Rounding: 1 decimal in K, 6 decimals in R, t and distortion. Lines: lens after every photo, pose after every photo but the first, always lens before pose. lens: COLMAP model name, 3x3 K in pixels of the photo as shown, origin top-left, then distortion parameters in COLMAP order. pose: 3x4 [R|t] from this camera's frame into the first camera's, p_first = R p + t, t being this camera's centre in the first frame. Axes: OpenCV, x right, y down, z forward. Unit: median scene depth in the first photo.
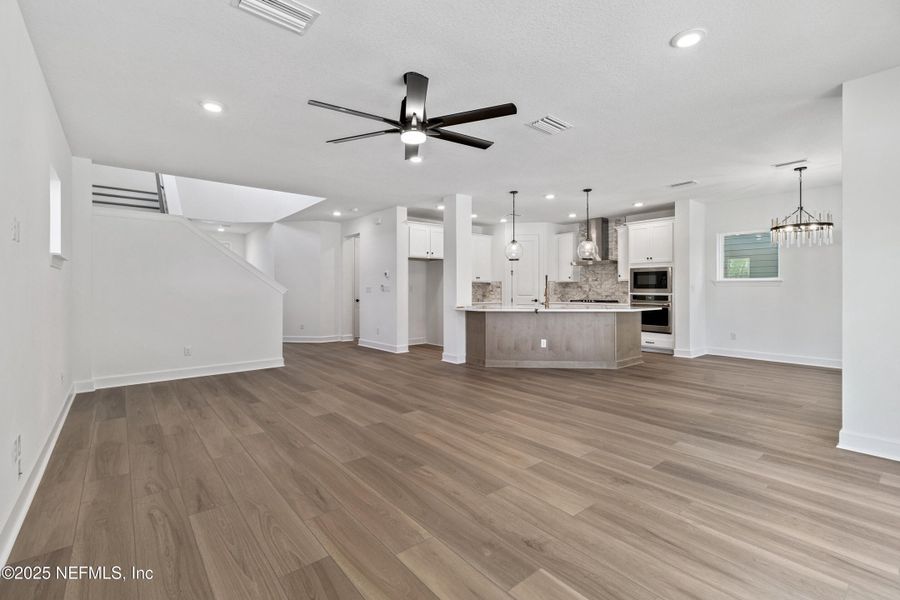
lens RADIAL K [[402.4, 0, 443.6], [0, 402.4, 292.2], [0, 0, 1]] dist [0.011396, -0.000185]
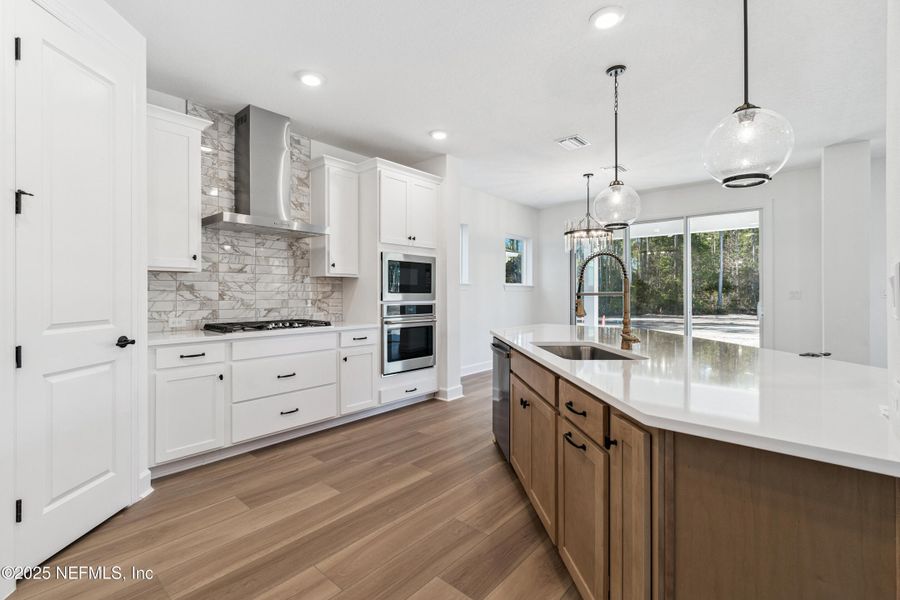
lens RADIAL K [[405.3, 0, 447.3], [0, 405.3, 290.7], [0, 0, 1]] dist [-0.000909, -0.000672]
pose [[-0.159012, 0.005435, 0.987262, -0.054025], [0.005285, 0.999975, -0.004654, -0.011010], [-0.987262, 0.004478, -0.159037, 1.266196]]
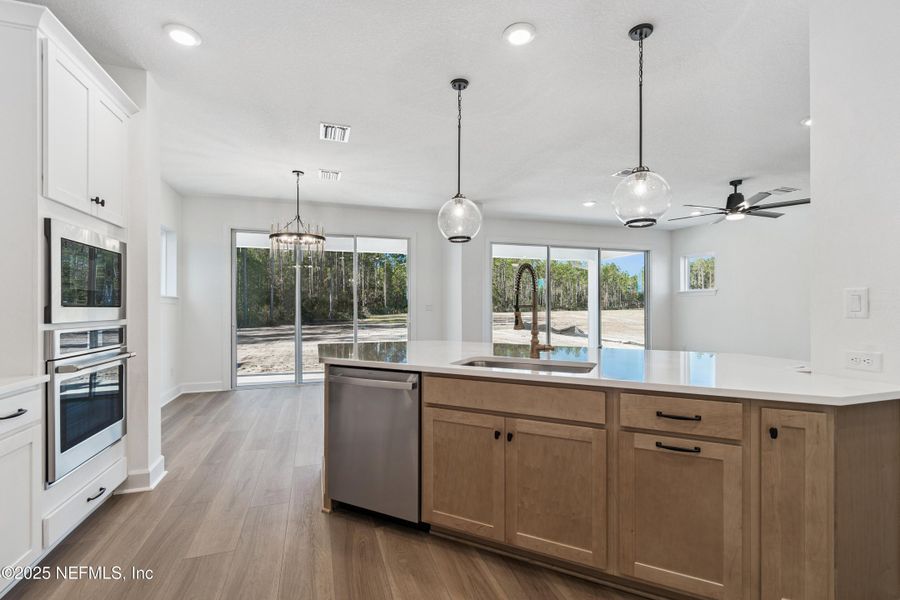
lens RADIAL K [[400.4, 0, 450.4], [0, 400.4, 305.7], [0, 0, 1]] dist [0.000466, -0.000053]
pose [[-0.933365, 0.003284, 0.358914, 0.211938], [0.005318, 0.999975, 0.004681, -0.011502], [-0.358889, 0.006277, -0.933359, 1.431762]]
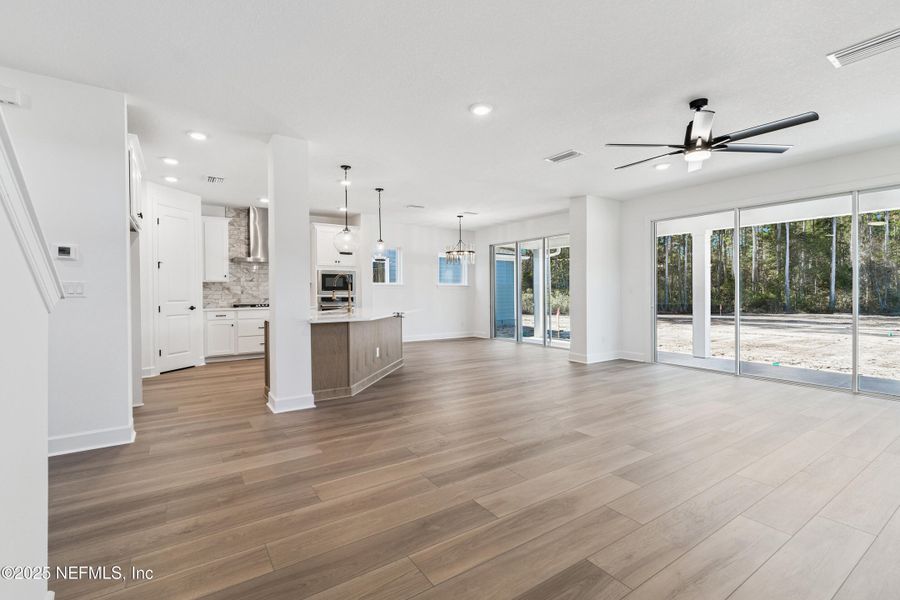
lens RADIAL K [[402.4, 0, 443.6], [0, 402.4, 292.2], [0, 0, 1]] dist [0.011396, -0.000185]
pose [[0.100505, -0.002923, 0.994932, -0.607924], [0.009774, 0.999950, 0.001950, -0.005031], [-0.994889, 0.009529, 0.100528, 0.757087]]
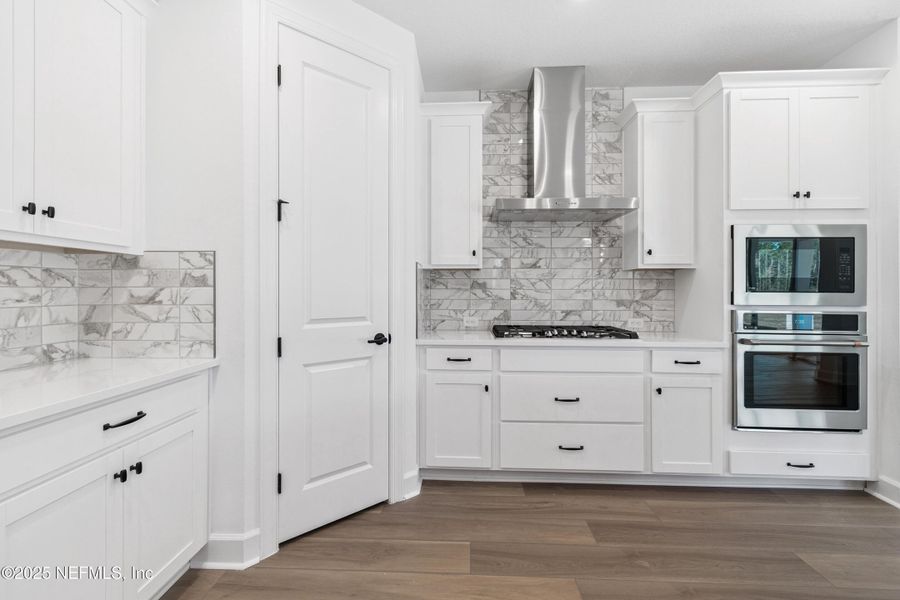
lens RADIAL K [[405.3, 0, 447.3], [0, 405.3, 290.7], [0, 0, 1]] dist [-0.000909, -0.000672]
pose [[0.677123, 0.004212, 0.735857, 0.118171], [0.000925, 0.999978, -0.006575, -0.009927], [-0.735869, 0.005133, 0.677105, 1.205216]]
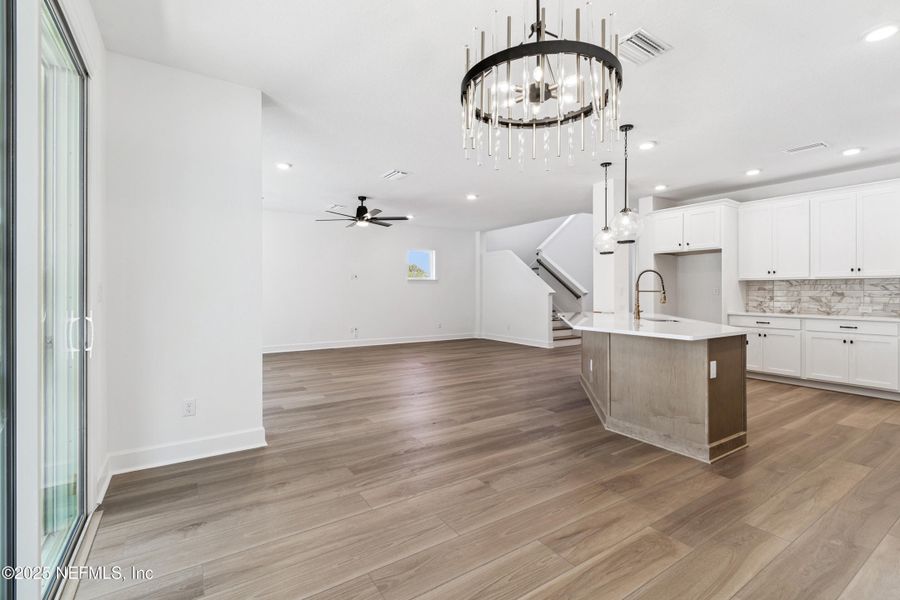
lens RADIAL K [[400.4, 0, 450.4], [0, 400.4, 305.7], [0, 0, 1]] dist [0.000466, -0.000053]
pose [[-0.139256, 0.046421, -0.989168, 0.989026], [-0.005869, 0.998844, 0.047701, -0.024138], [0.990239, 0.012448, -0.138823, 0.864586]]
